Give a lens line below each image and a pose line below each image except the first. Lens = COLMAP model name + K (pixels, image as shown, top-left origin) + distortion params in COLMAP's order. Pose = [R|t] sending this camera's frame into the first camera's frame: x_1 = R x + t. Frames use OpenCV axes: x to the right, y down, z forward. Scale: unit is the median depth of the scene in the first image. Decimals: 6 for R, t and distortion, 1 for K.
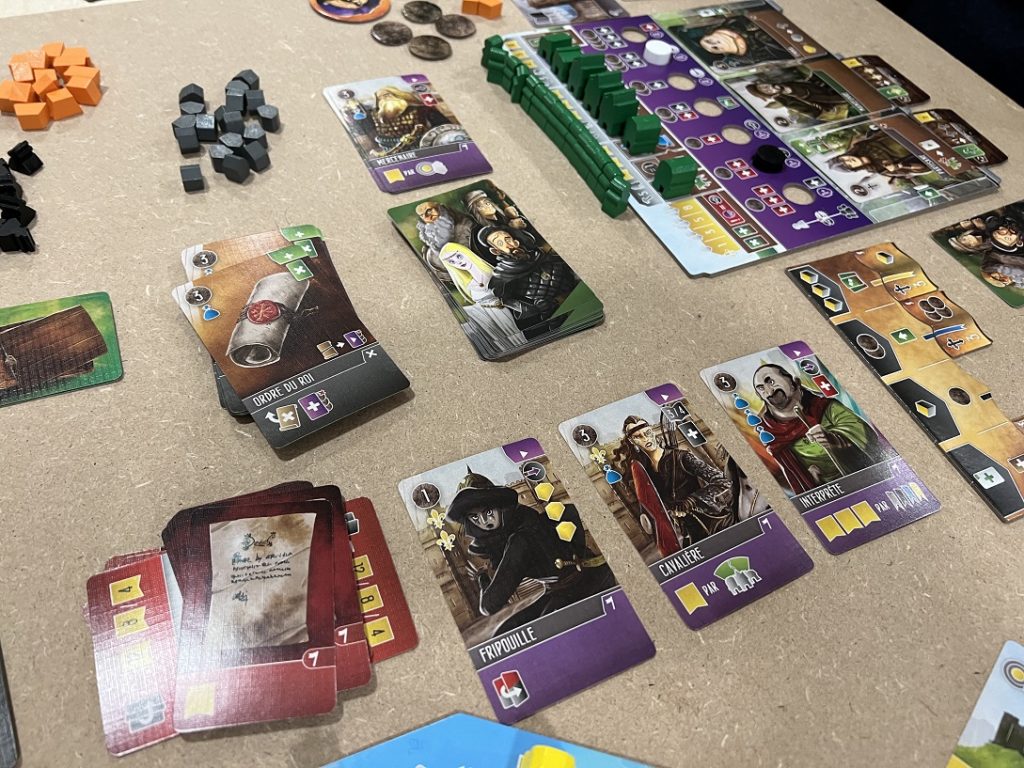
lens RADIAL K [[778.4, 0, 512.8], [0, 778.4, 389.7], [0, 0, 1]] dist [0.045283, -0.070789]
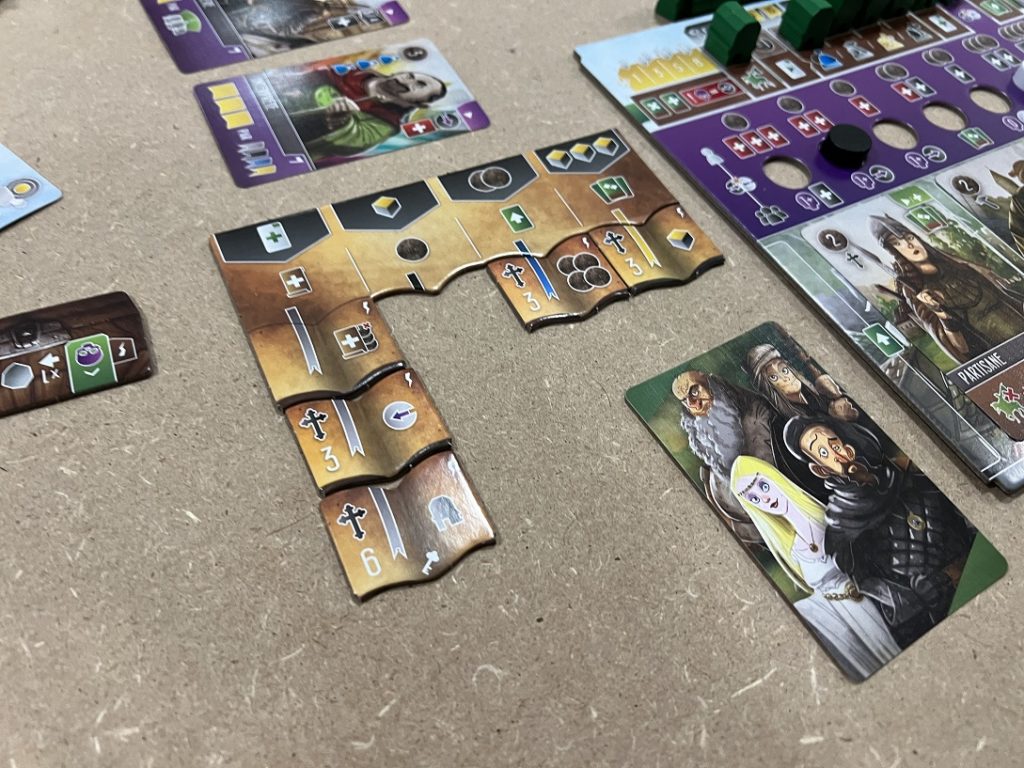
lens RADIAL K [[778.4, 0, 510.2], [0, 778.4, 394.0], [0, 0, 1]] dist [0.045283, -0.070789]
pose [[0.056380, 0.750704, -0.658229, 1.003554], [-0.839221, 0.392778, 0.376076, -0.246704], [0.540859, 0.531196, 0.652151, 0.581360]]
